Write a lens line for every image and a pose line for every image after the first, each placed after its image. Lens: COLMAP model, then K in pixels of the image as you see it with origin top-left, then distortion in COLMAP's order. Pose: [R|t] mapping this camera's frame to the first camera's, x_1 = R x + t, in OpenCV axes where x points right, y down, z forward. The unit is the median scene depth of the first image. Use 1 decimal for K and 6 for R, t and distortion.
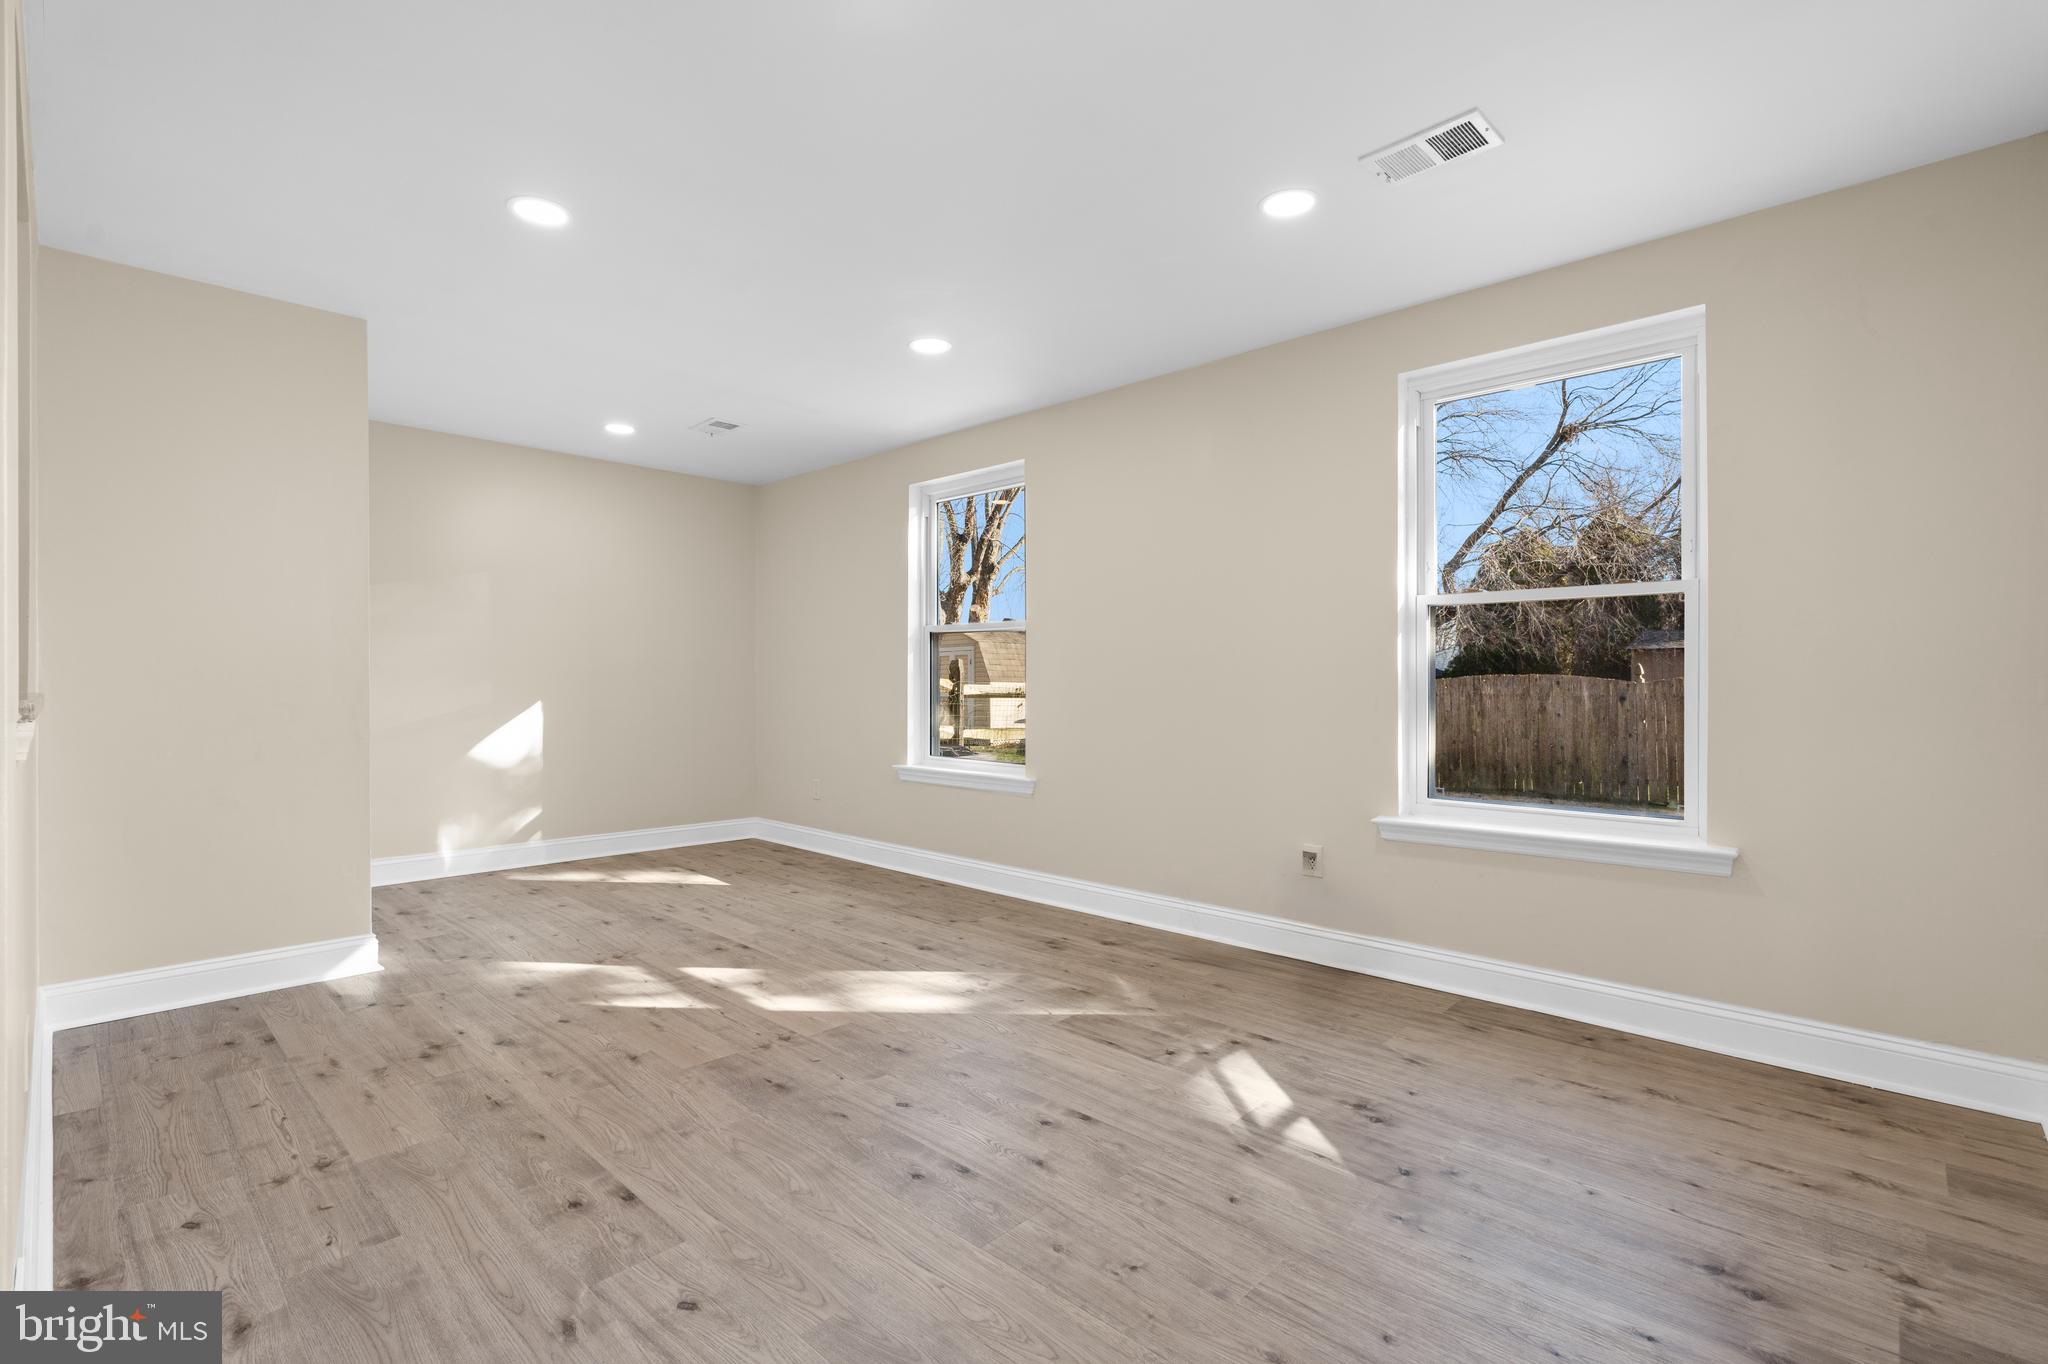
lens RADIAL K [[927.7, 0, 1019.8], [0, 927.7, 682.9], [0, 0, 1]] dist [-0.002442, 0.001005]
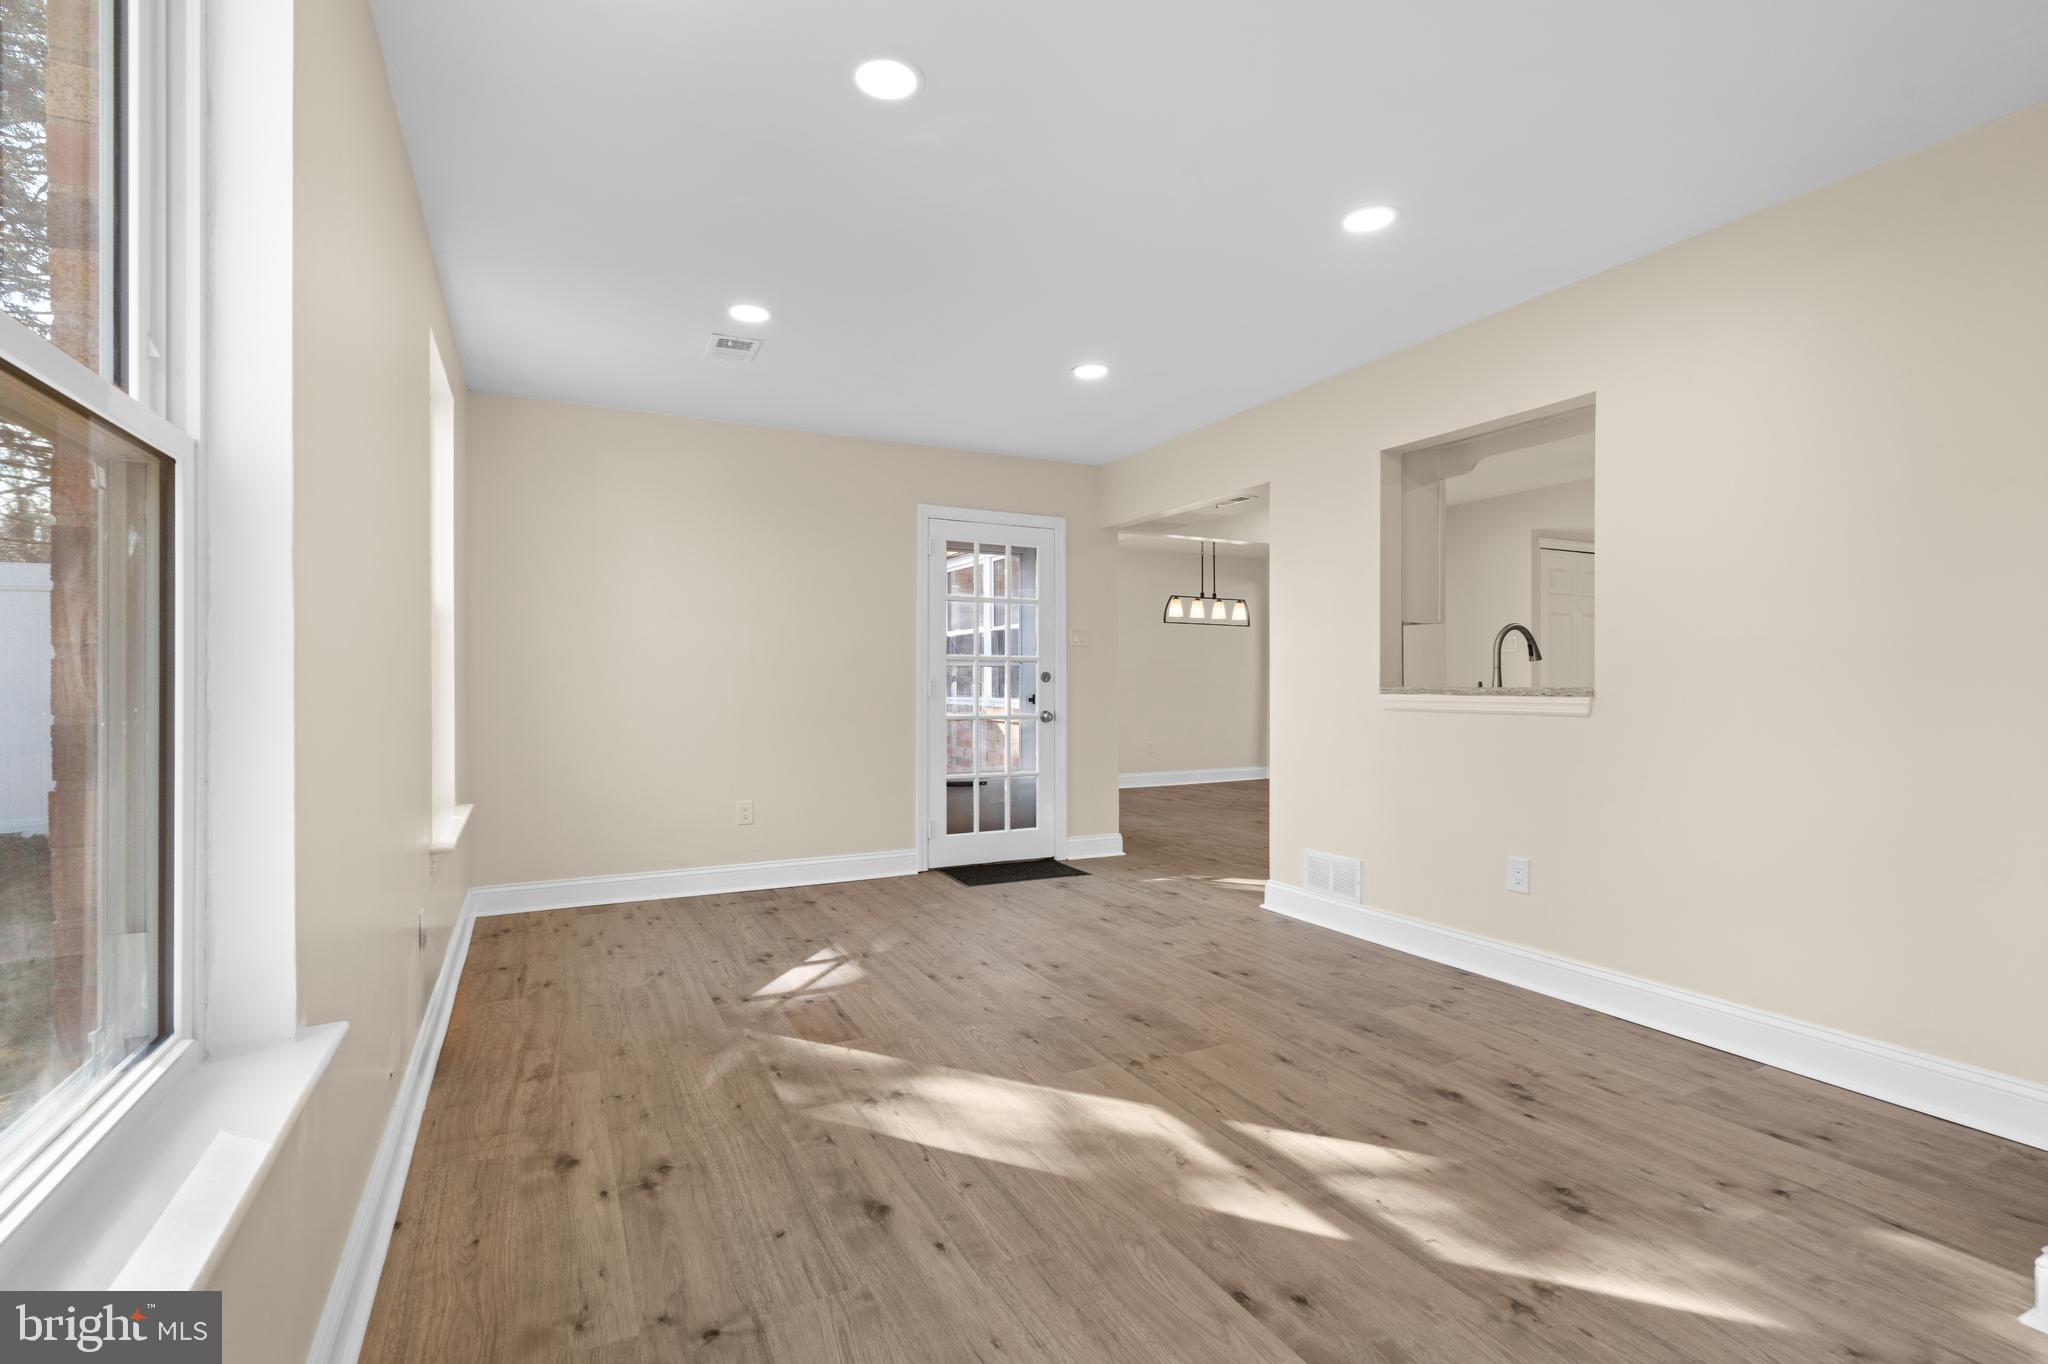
lens RADIAL K [[927.7, 0, 1025.4], [0, 927.7, 680.4], [0, 0, 1]] dist [-0.002442, 0.001005]
pose [[-0.942701, 0.001920, 0.333632, -0.461673], [0.002685, 0.999995, 0.001834, -0.005144], [-0.333627, 0.002625, -0.942702, 1.920620]]
